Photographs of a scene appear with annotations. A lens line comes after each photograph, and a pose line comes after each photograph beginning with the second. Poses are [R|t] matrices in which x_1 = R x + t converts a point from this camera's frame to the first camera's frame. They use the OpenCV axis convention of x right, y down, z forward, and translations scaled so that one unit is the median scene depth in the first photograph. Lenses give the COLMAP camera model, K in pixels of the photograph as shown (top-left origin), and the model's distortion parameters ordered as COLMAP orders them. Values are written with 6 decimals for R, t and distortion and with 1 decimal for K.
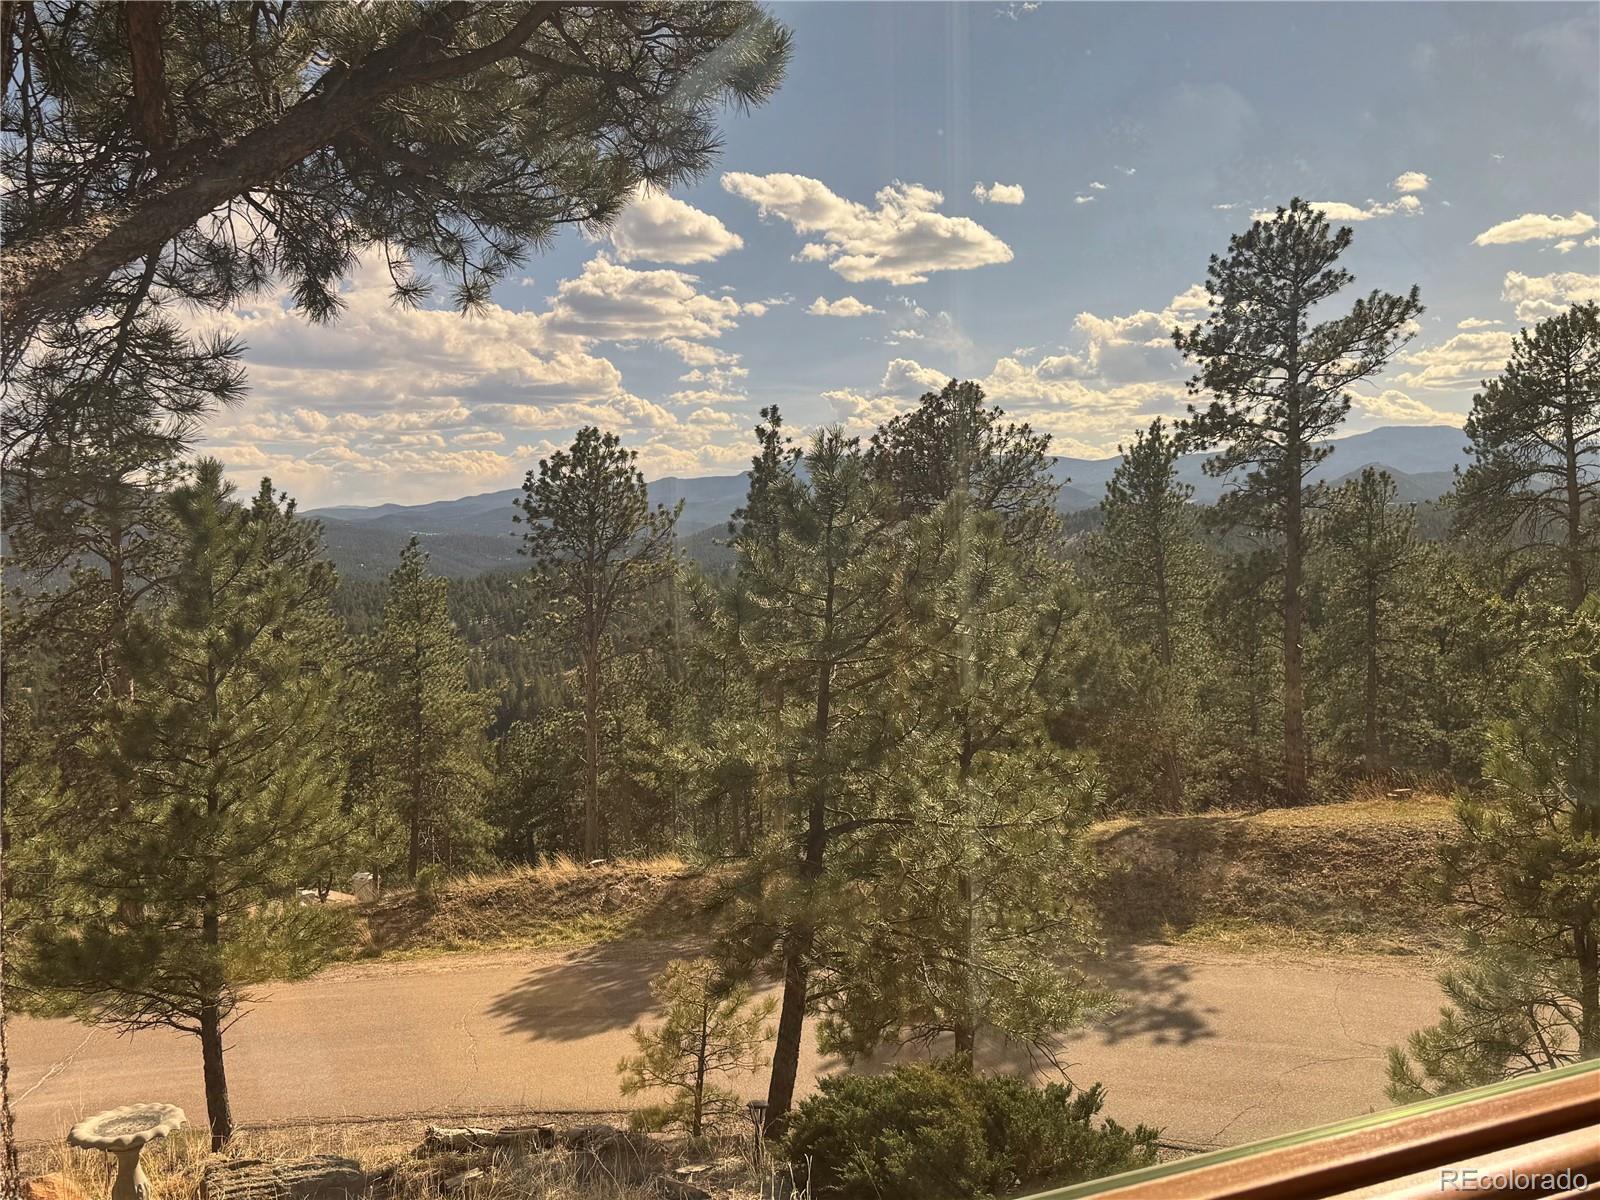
lens RADIAL K [[1444.5, 0, 804.6], [0, 1444.5, 601.7], [0, 0, 1]] dist [-0.008241, 0.000000]
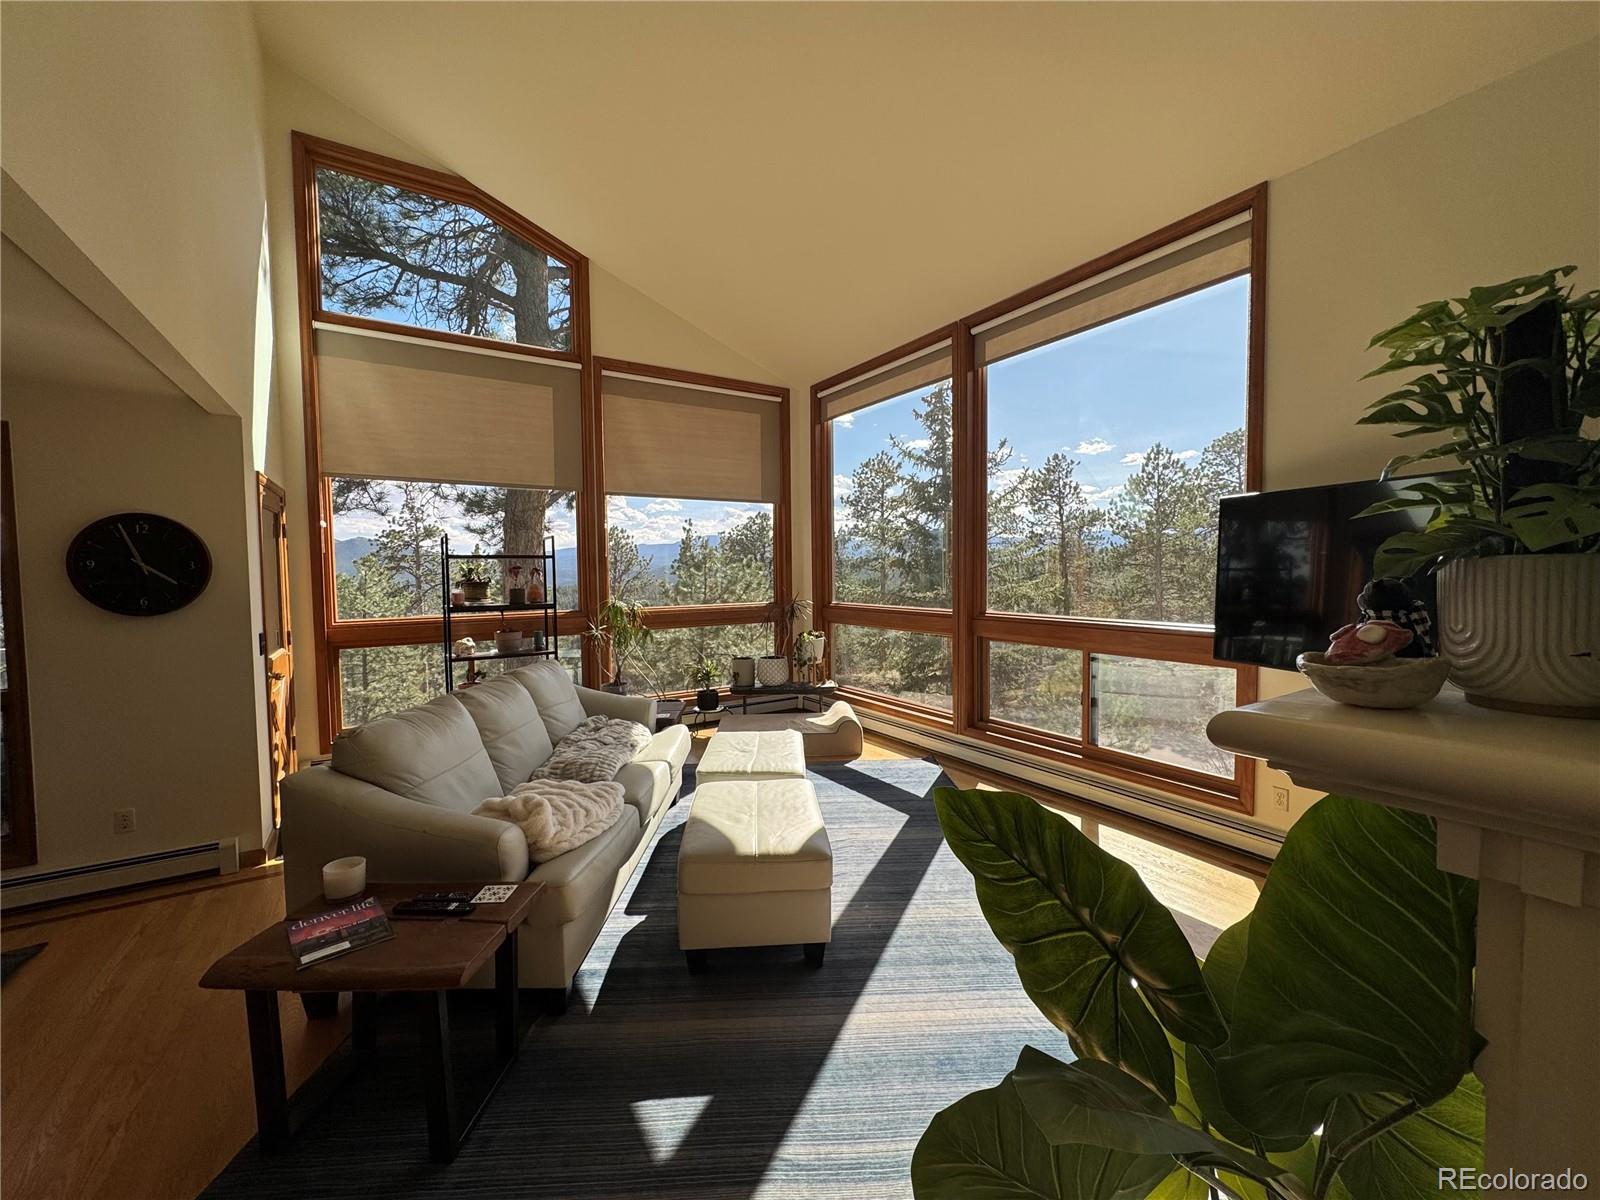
lens RADIAL K [[638.9, 0, 803.3], [0, 638.9, 595.7], [0, 0, 1]] dist [-0.001983, -0.000313]
pose [[0.987954, 0.010126, 0.154418, 0.004653], [-0.008805, 0.999919, -0.009236, 0.008934], [-0.154499, 0.007766, 0.987962, -0.166341]]
